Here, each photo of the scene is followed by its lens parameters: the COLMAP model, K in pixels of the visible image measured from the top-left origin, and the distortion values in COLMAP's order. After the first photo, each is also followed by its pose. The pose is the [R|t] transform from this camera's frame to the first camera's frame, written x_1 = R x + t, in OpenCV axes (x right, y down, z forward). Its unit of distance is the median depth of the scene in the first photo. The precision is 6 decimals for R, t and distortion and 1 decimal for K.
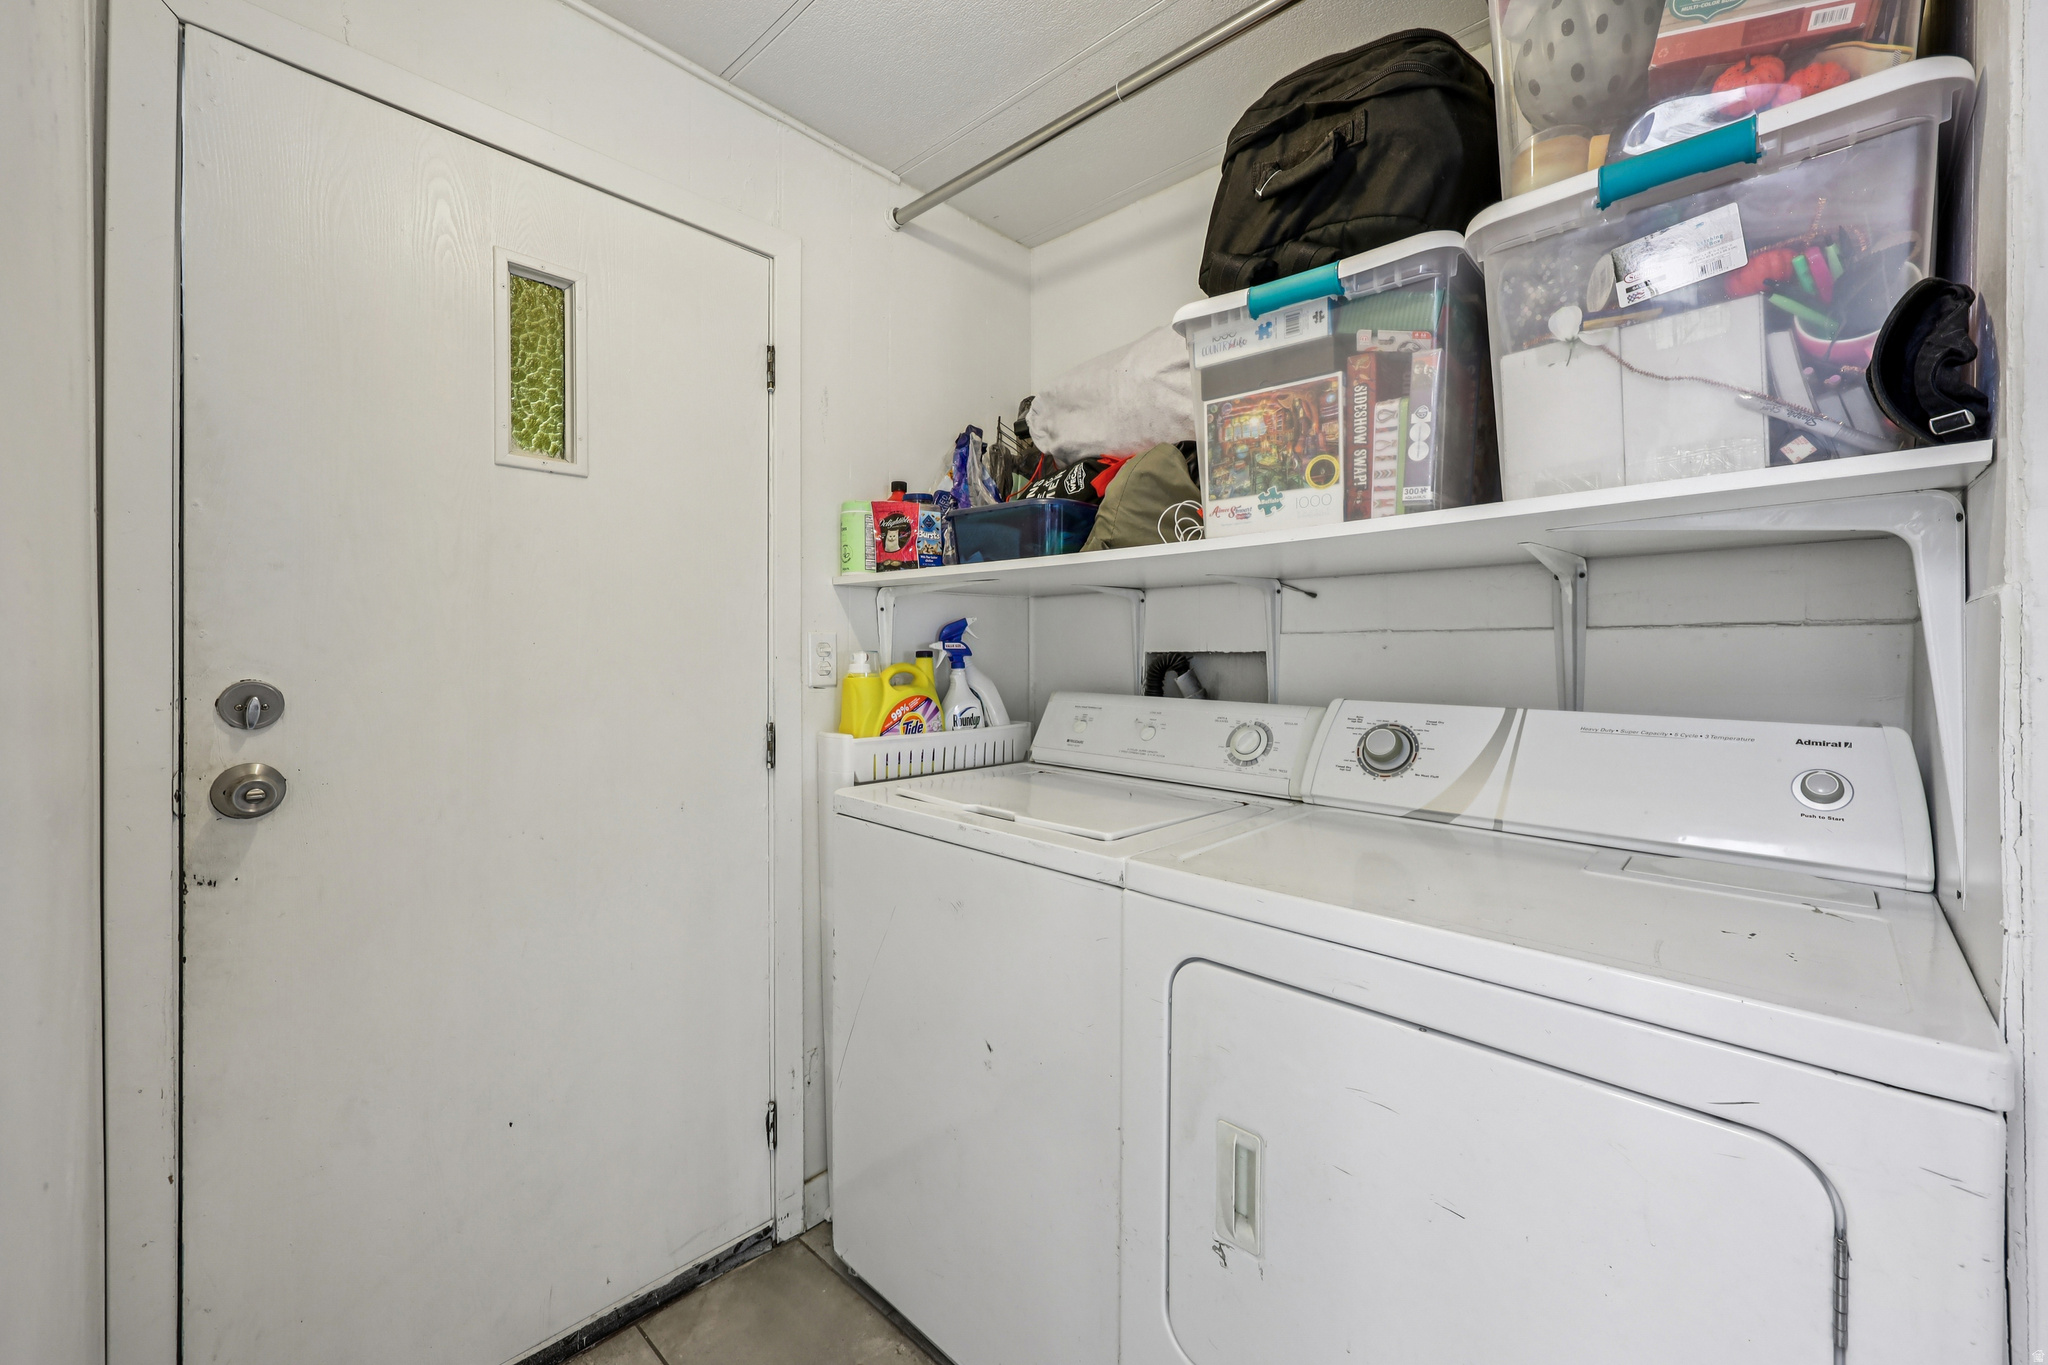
lens RADIAL K [[835.0, 0, 1020.8], [0, 835.0, 670.2], [0, 0, 1]] dist [-0.000846, 0.000080]
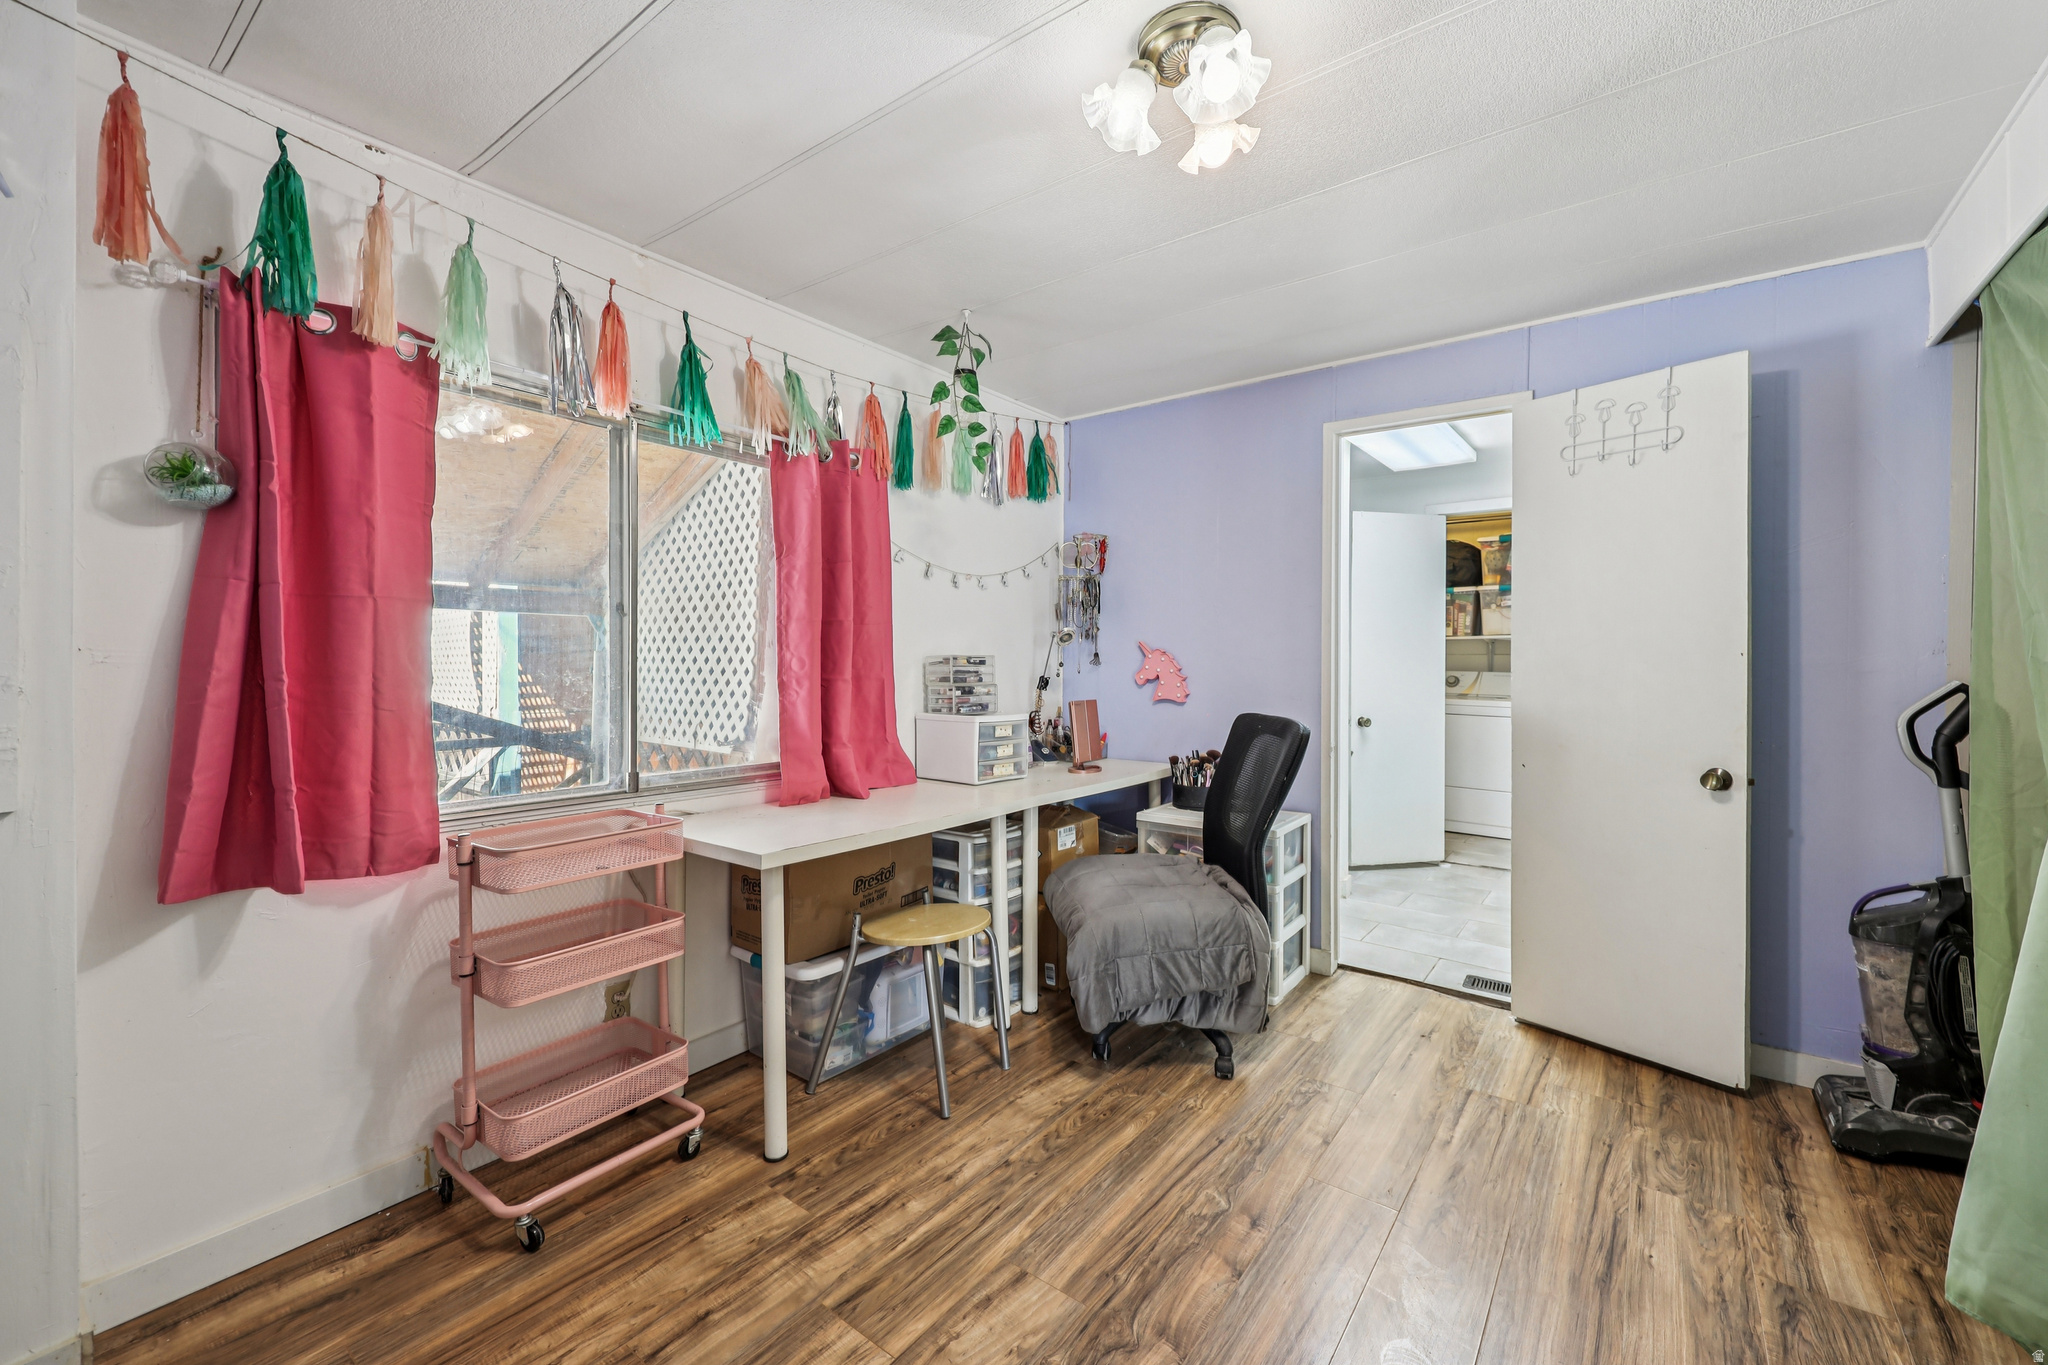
lens RADIAL K [[835.0, 0, 1028.1], [0, 835.0, 665.3], [0, 0, 1]] dist [-0.000846, 0.000080]
pose [[0.992653, -0.001026, 0.120989, -2.991549], [-0.000076, 0.999959, 0.009105, -0.037922], [-0.120993, -0.009047, 0.992612, -4.012853]]
